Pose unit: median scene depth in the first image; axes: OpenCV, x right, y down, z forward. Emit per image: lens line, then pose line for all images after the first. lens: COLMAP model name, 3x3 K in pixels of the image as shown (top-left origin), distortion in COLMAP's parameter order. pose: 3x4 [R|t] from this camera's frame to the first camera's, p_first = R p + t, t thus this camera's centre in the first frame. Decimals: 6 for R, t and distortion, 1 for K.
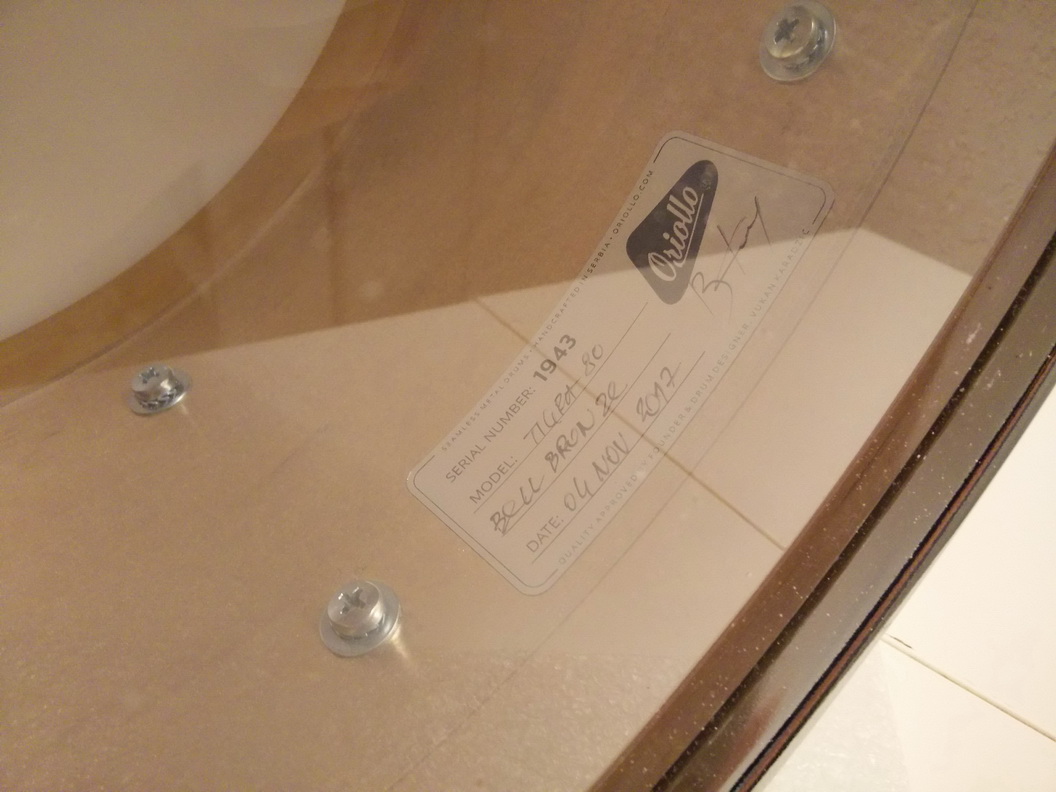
lens RADIAL K [[859.0, 0, 528.0], [0, 859.0, 396.0], [0, 0, 1]] dist [0.003305, -0.002731]
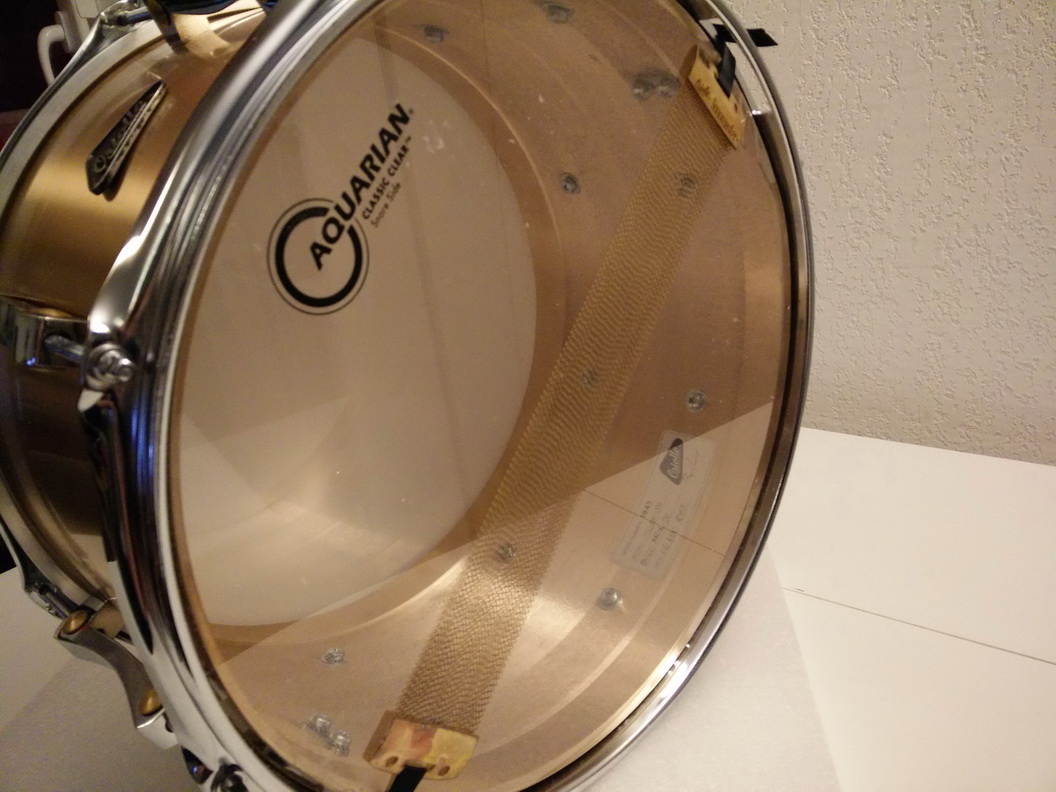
lens RADIAL K [[853.7, 0, 547.6], [0, 853.7, 392.3], [0, 0, 1]] dist [0.081150, -0.132550]
pose [[0.976806, -0.212513, 0.026226, -0.319812], [0.213676, 0.959487, -0.183650, 0.043696], [0.013864, 0.184994, 0.982642, -2.205125]]
